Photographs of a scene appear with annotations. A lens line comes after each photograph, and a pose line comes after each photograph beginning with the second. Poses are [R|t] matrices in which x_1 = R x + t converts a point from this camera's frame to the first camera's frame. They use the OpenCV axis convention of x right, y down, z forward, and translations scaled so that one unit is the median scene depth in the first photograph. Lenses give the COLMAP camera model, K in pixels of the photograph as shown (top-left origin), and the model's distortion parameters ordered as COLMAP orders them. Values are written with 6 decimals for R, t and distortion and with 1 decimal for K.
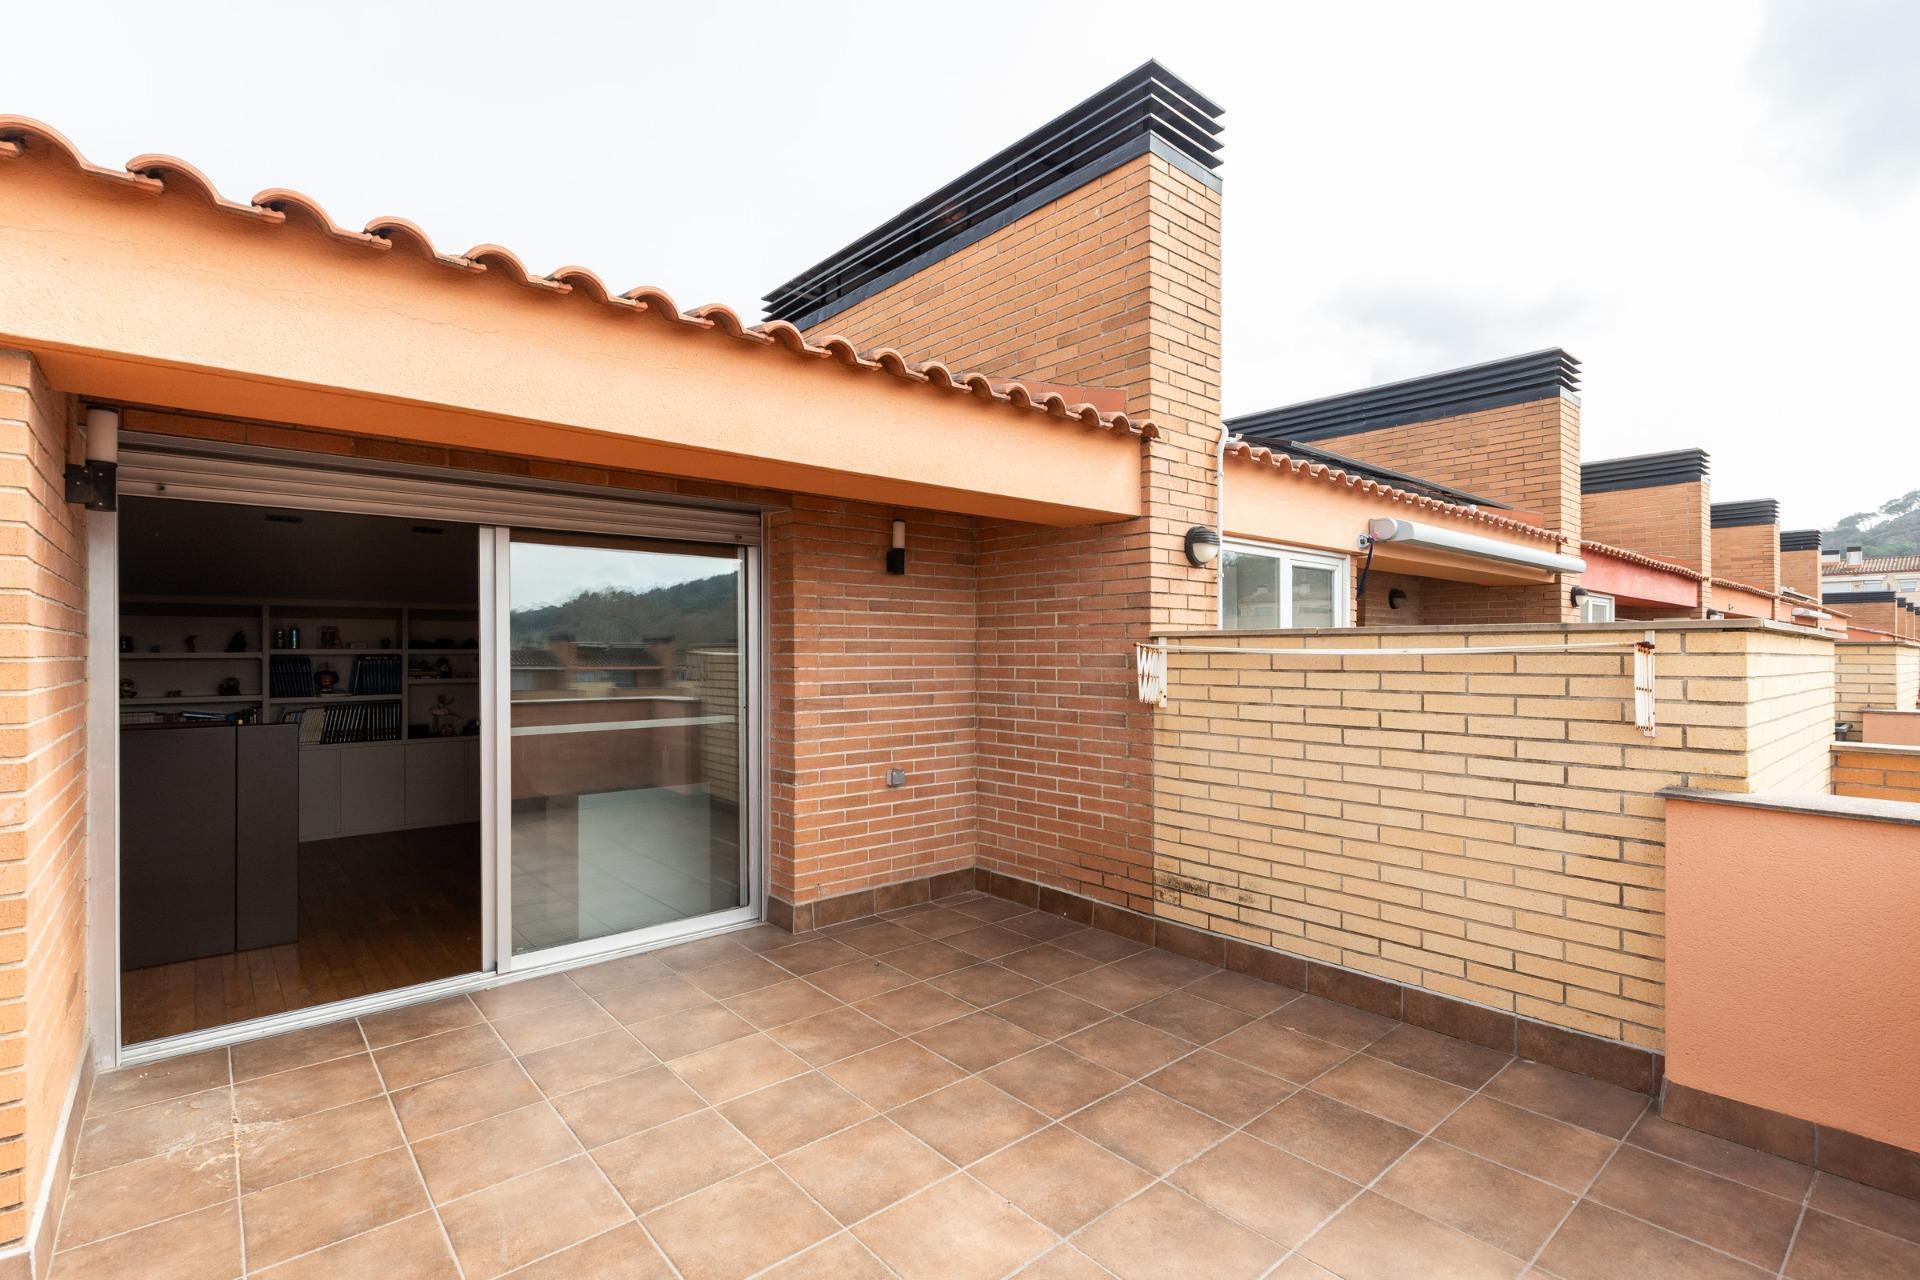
lens RADIAL K [[894.7, 0, 959.5], [0, 894.7, 642.1], [0, 0, 1]] dist [0.010432, -0.000933]
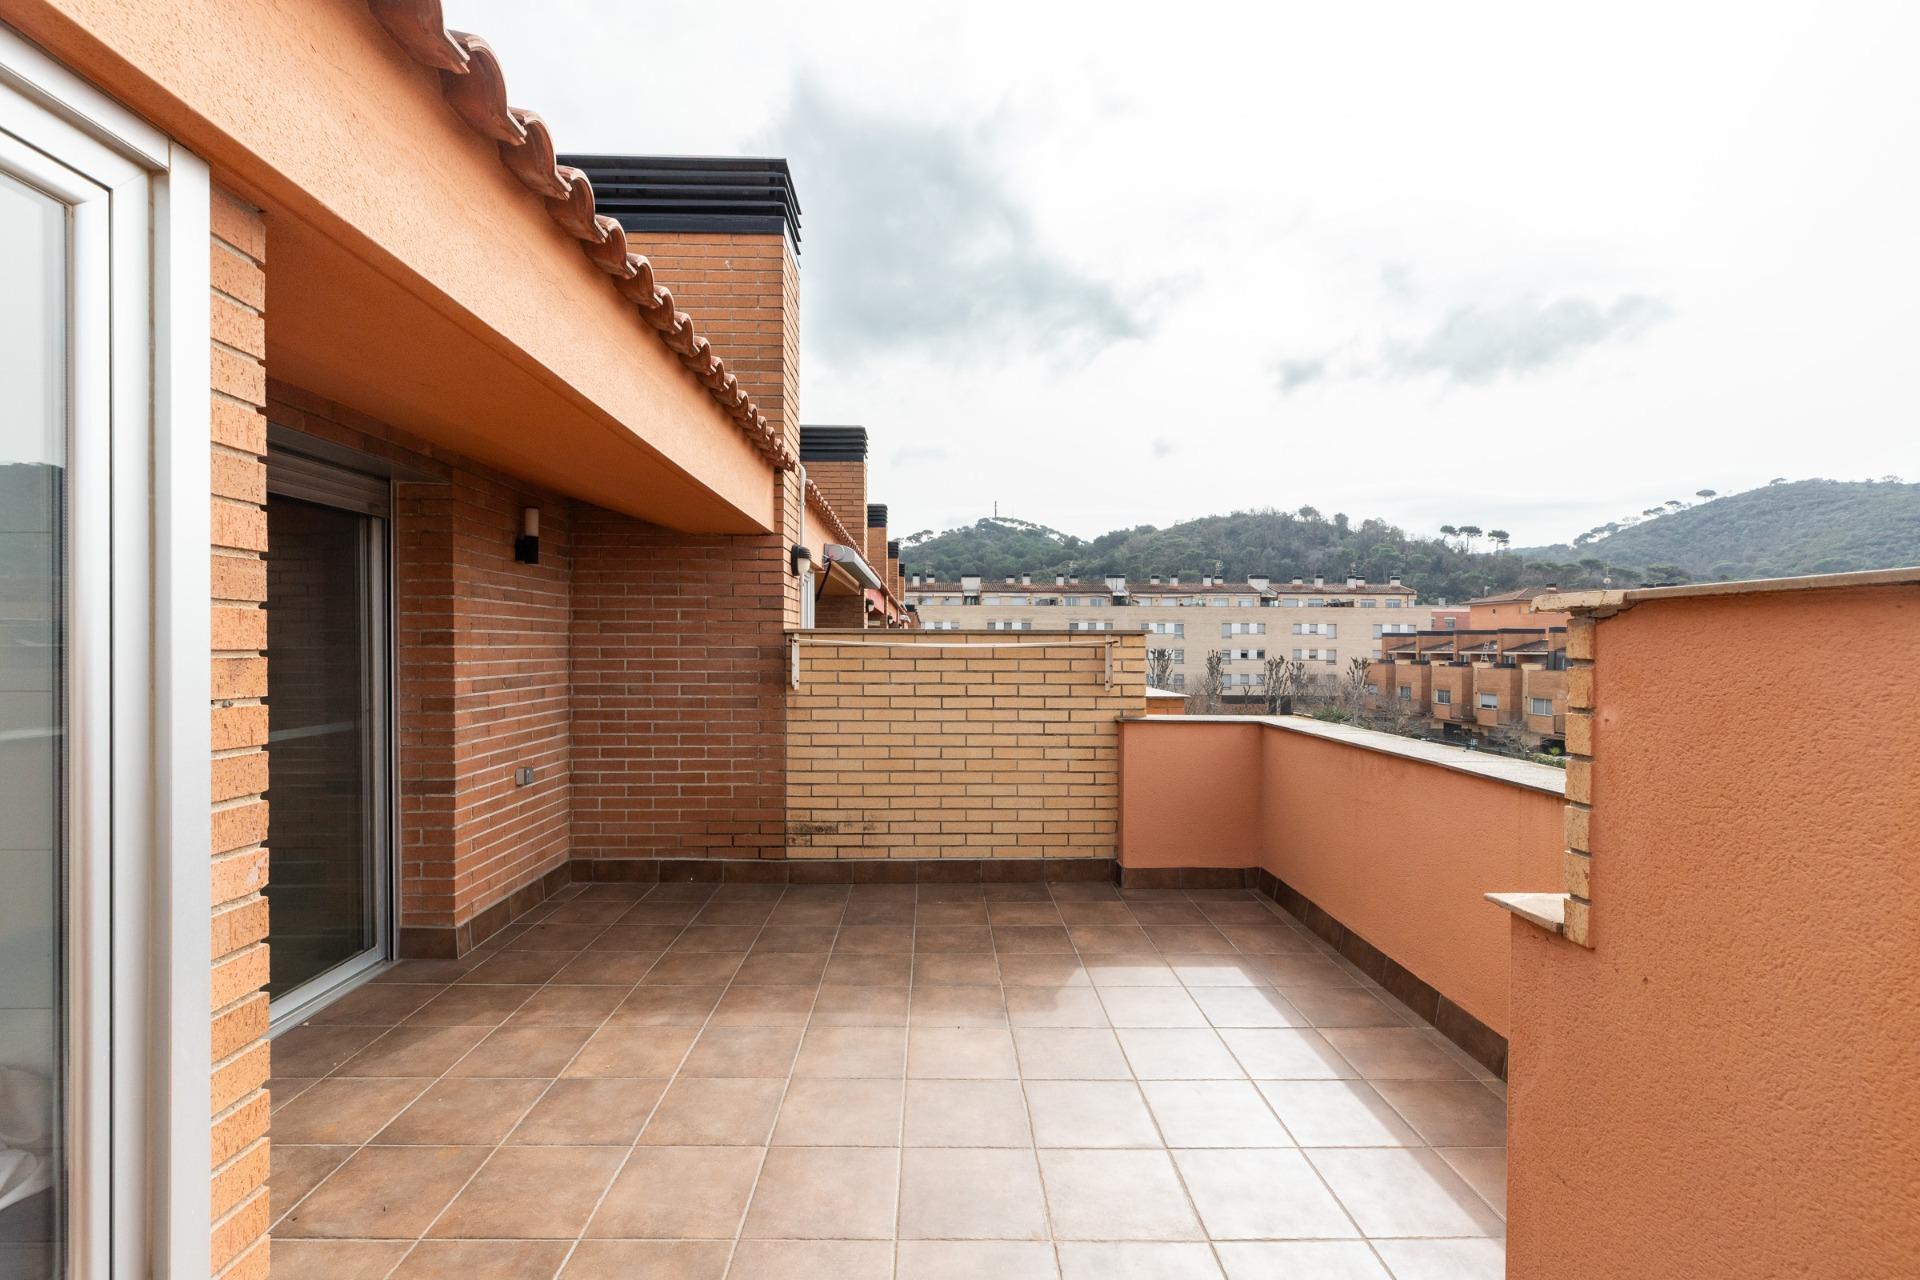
lens RADIAL K [[870.9, 0, 940.0], [0, 870.9, 640.4], [0, 0, 1]] dist [0.006559, -0.000860]
pose [[0.635777, 0.006522, 0.771845, -0.648479], [-0.011514, 0.999933, 0.001035, 0.000892], [-0.771787, -0.009545, 0.635809, 0.087417]]
